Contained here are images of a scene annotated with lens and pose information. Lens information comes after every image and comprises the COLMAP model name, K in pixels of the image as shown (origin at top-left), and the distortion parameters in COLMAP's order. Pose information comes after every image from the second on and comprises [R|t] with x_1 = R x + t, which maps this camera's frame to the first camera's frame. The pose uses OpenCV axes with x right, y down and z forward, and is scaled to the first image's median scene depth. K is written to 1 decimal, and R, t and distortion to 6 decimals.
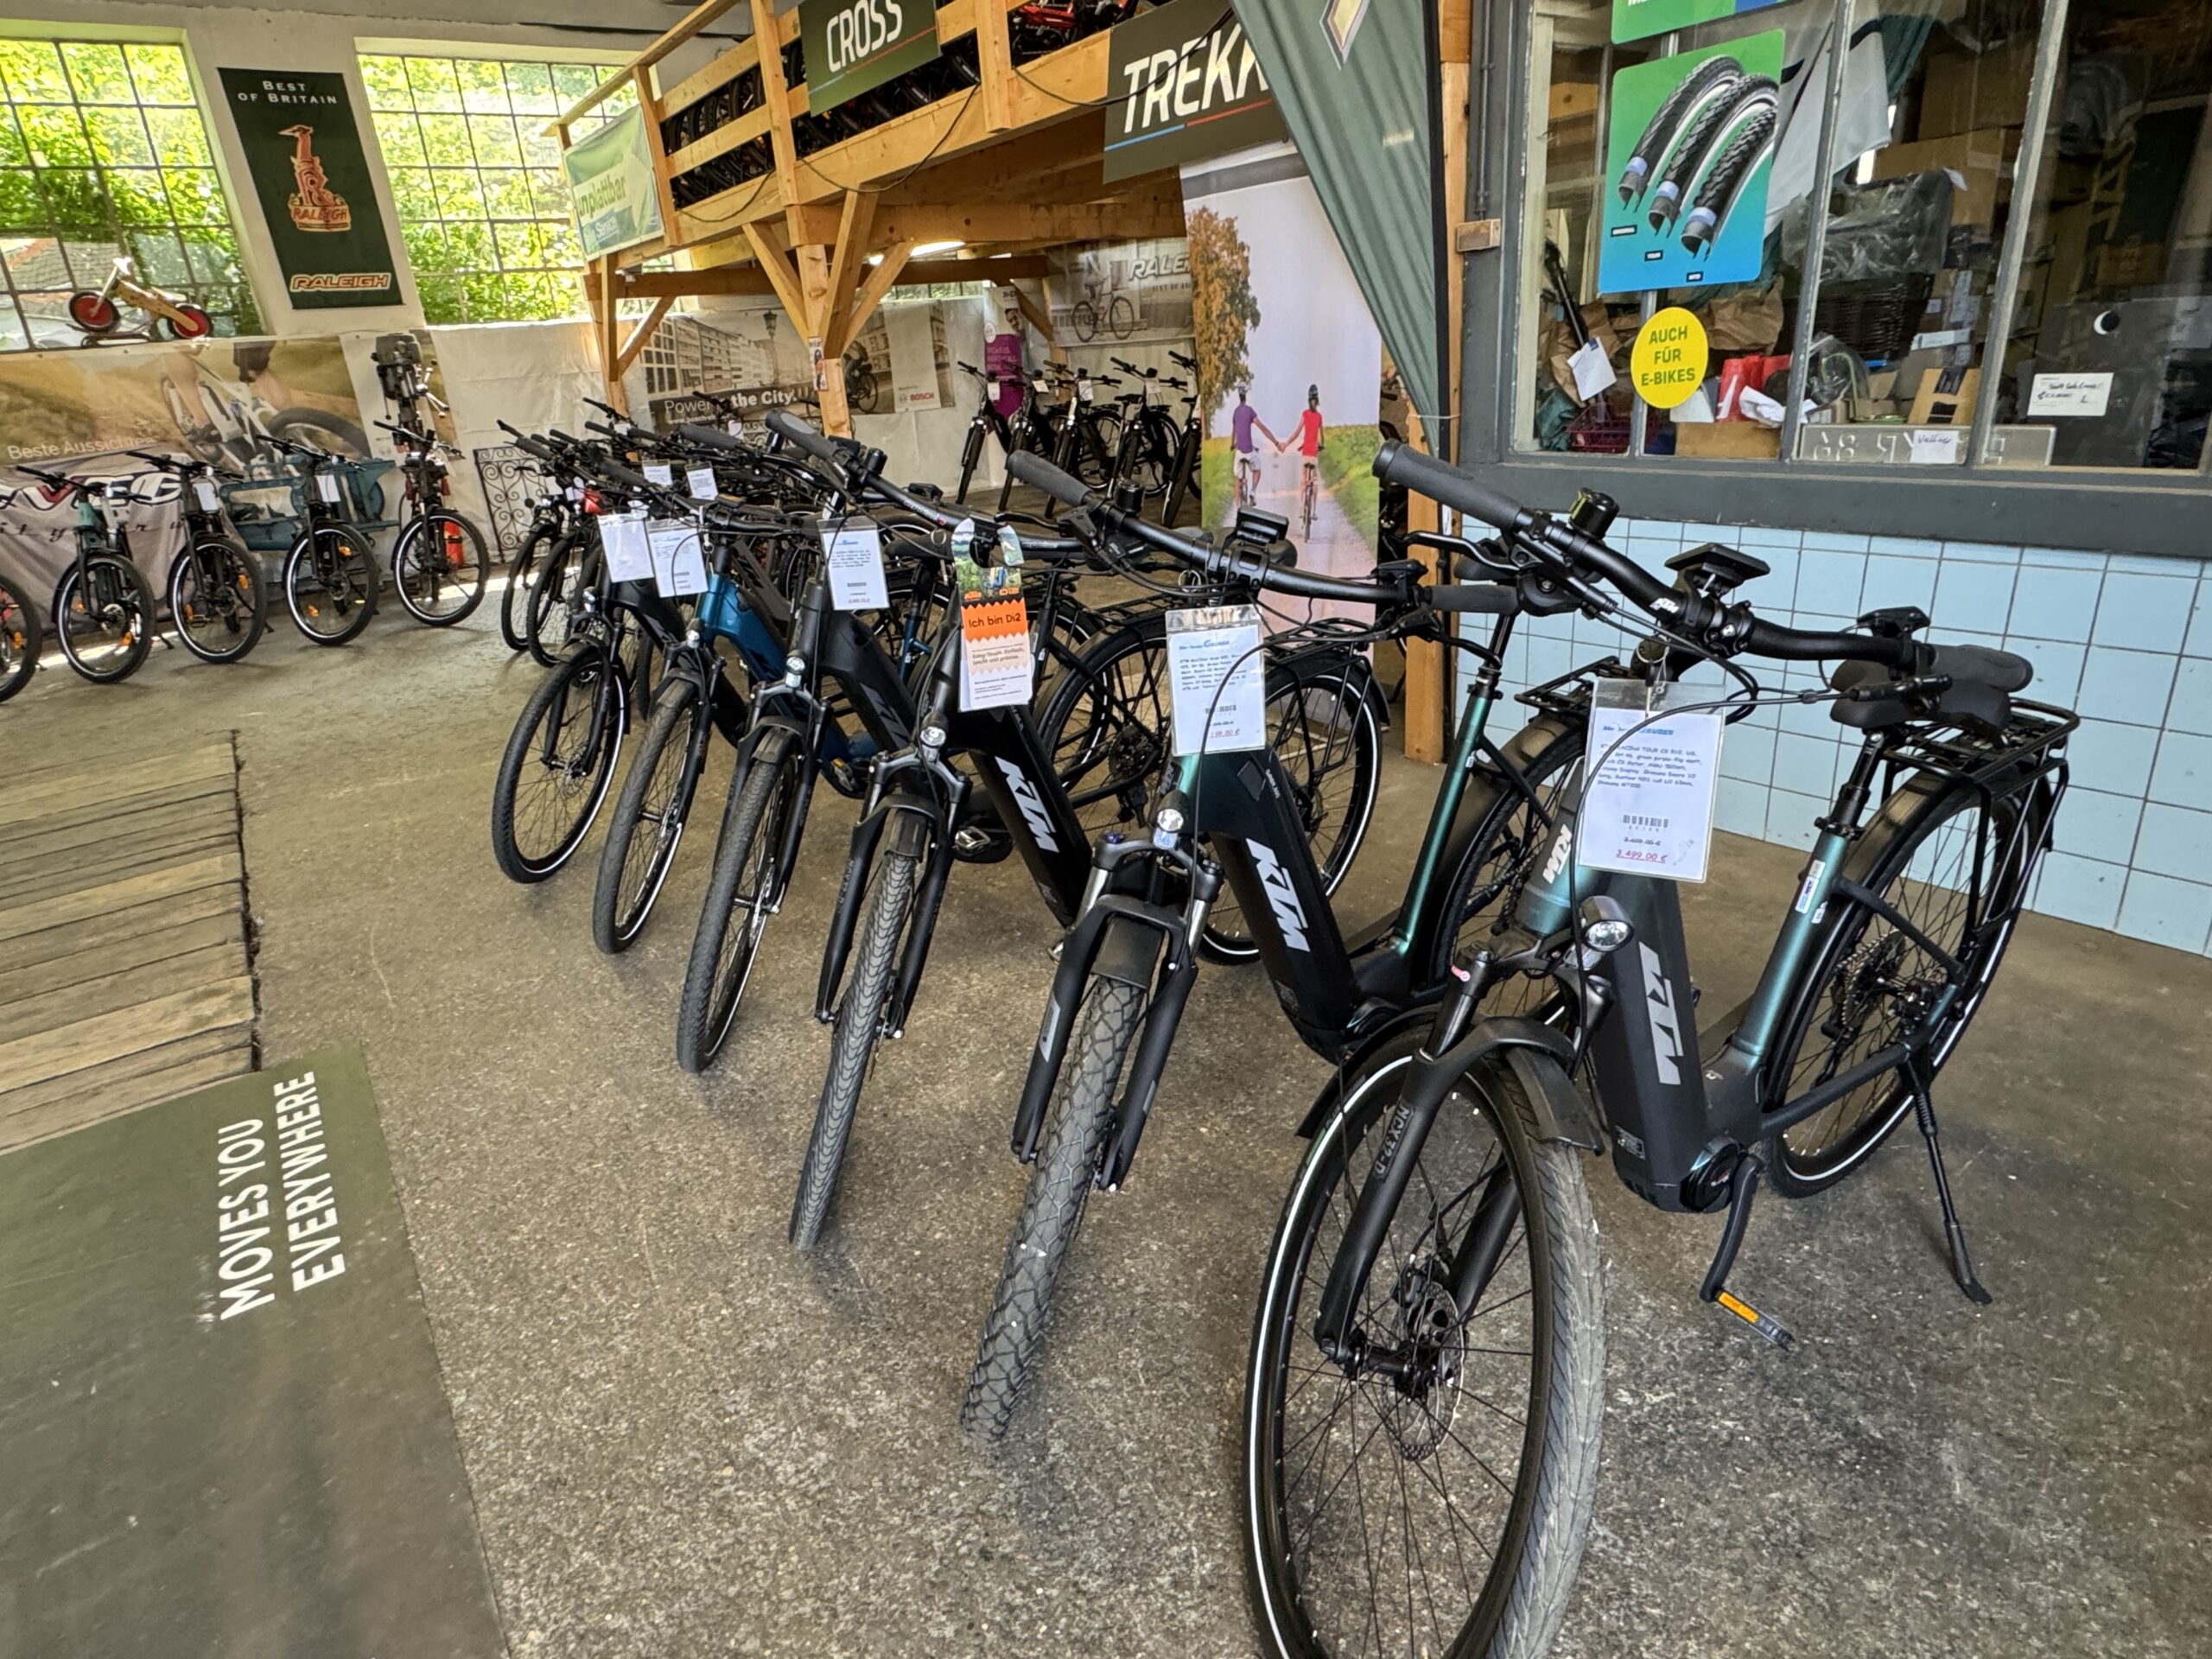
lens RADIAL K [[1237.9, 0, 1099.0], [0, 1237.9, 831.0], [0, 0, 1]] dist [-0.004958, 0.001217]
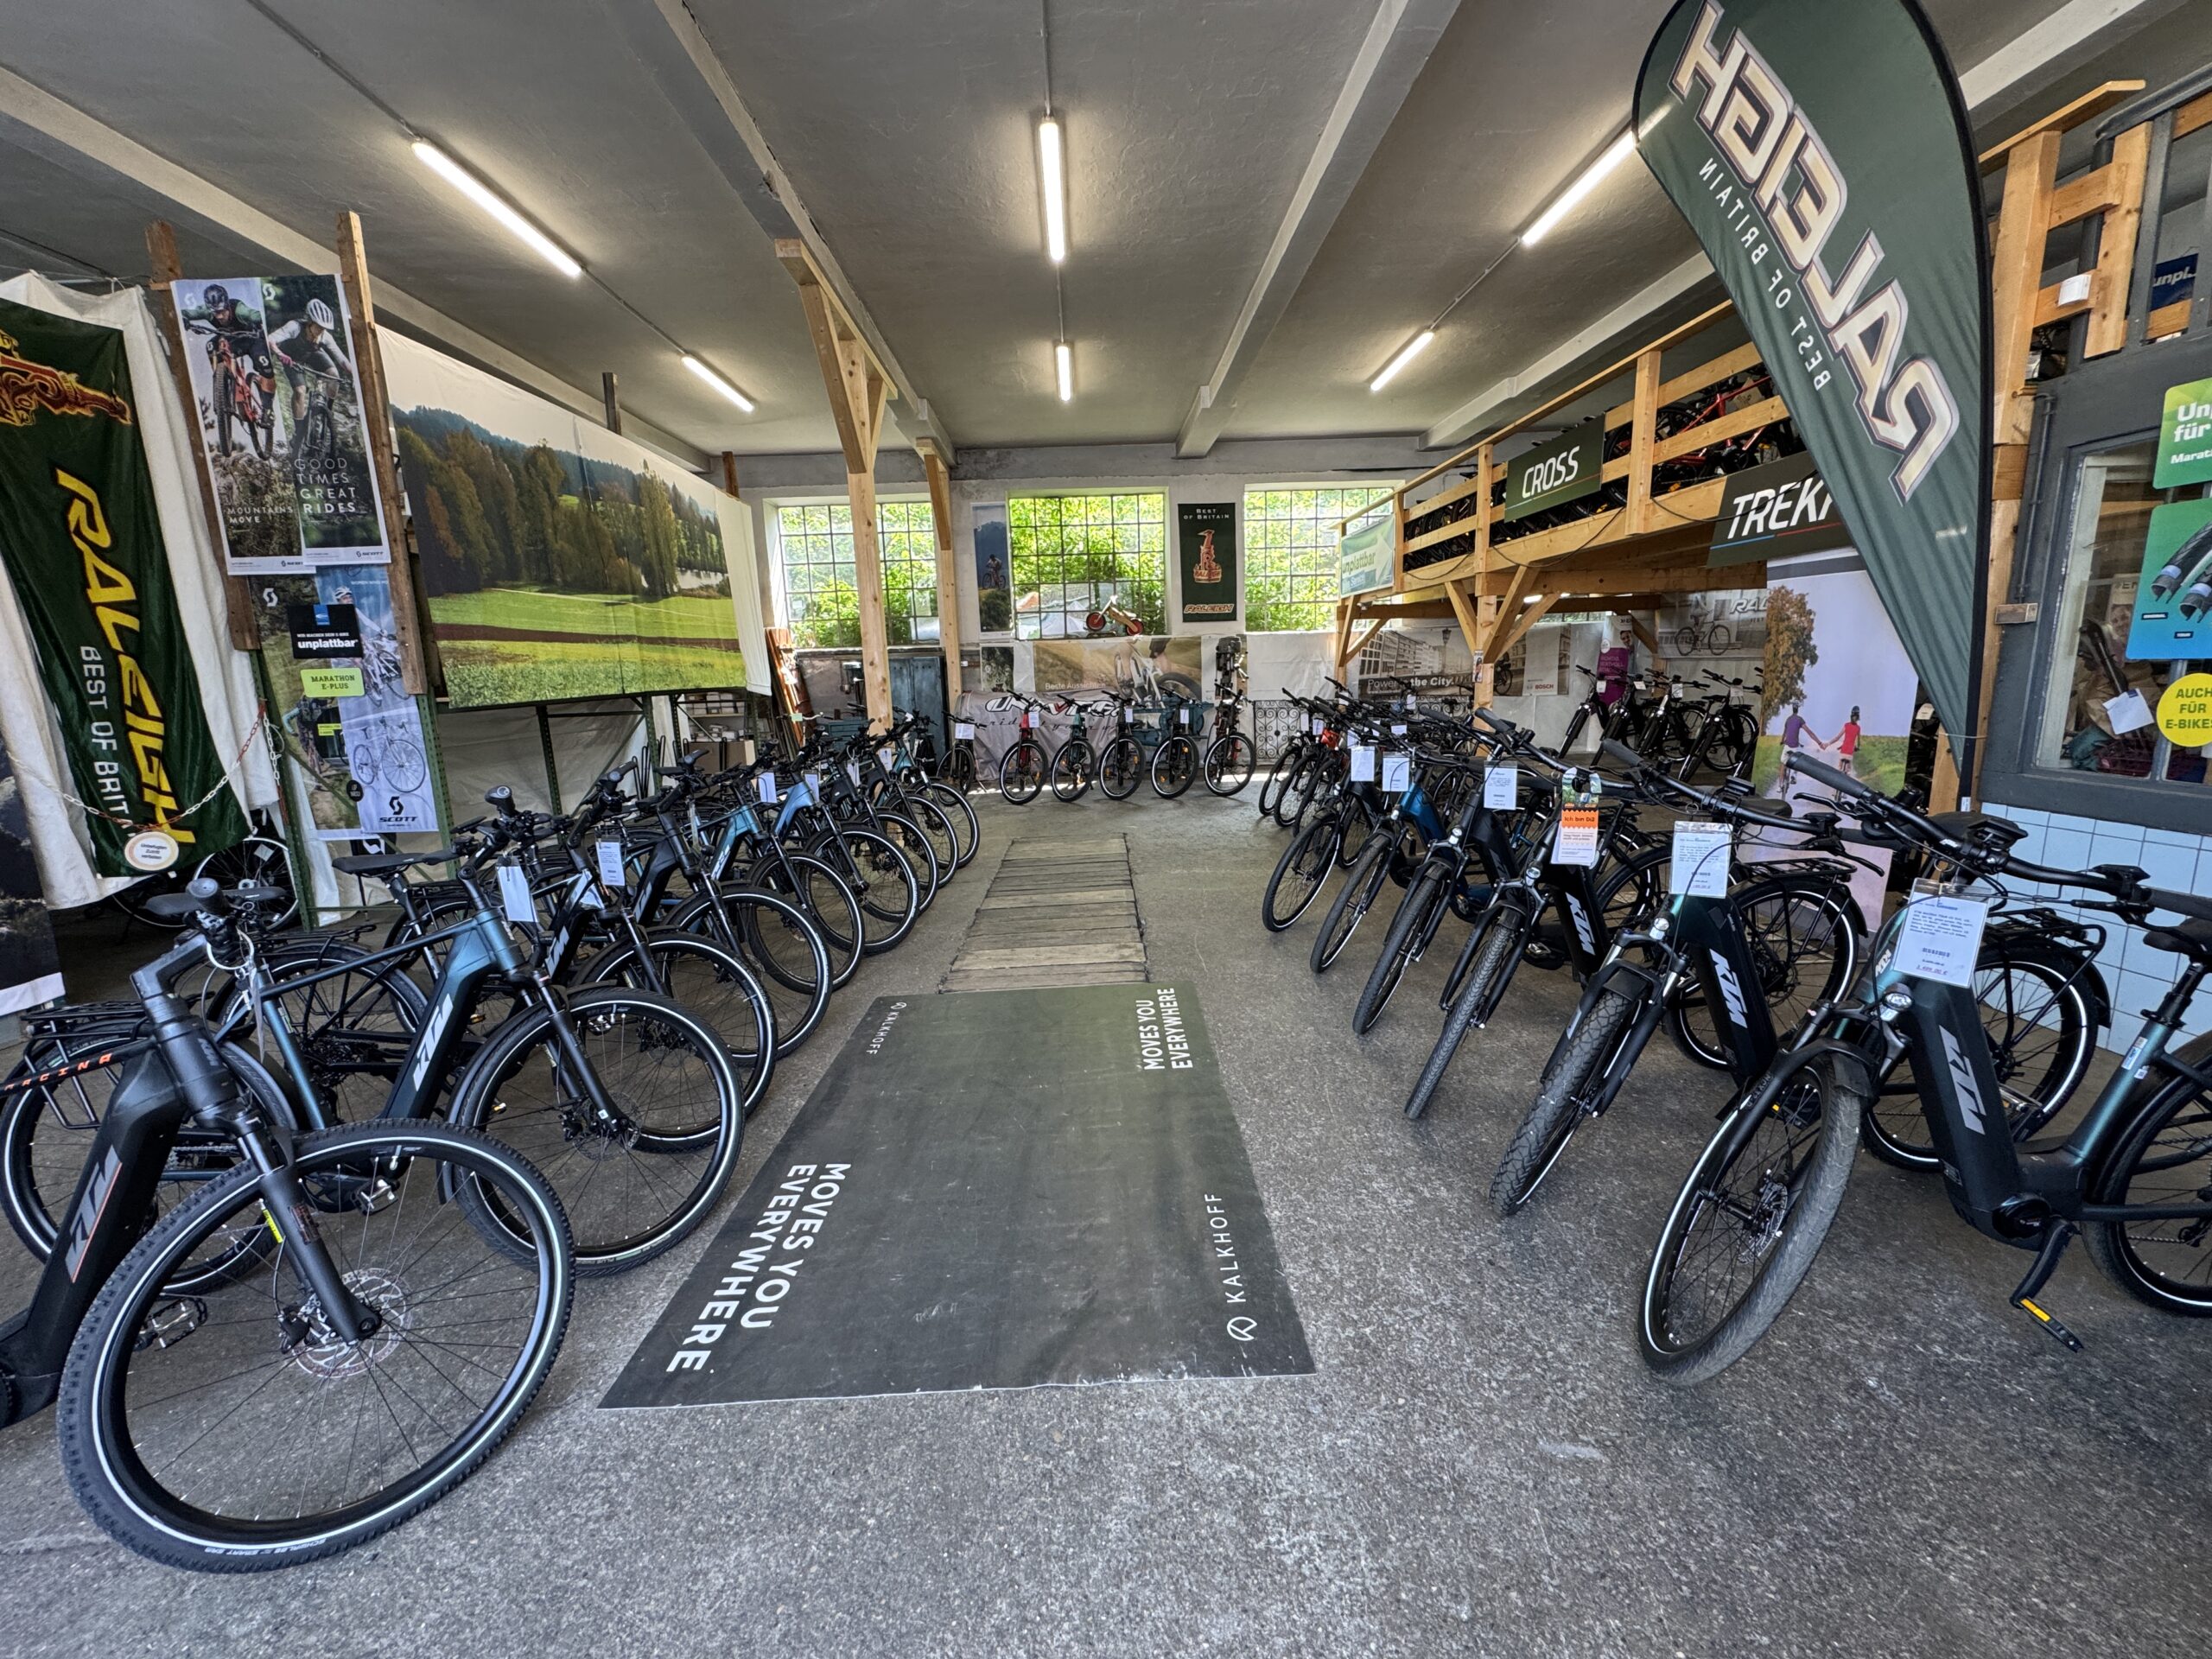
lens RADIAL K [[880.0, 0, 1106.0], [0, 880.0, 829.5], [0, 0, 1]] dist [-0.002534, -0.000094]
pose [[0.831159, 0.147608, -0.536084, 0.018183], [-0.231441, 0.968473, -0.092168, 0.064870], [0.505578, 0.200678, 0.839118, -0.239306]]
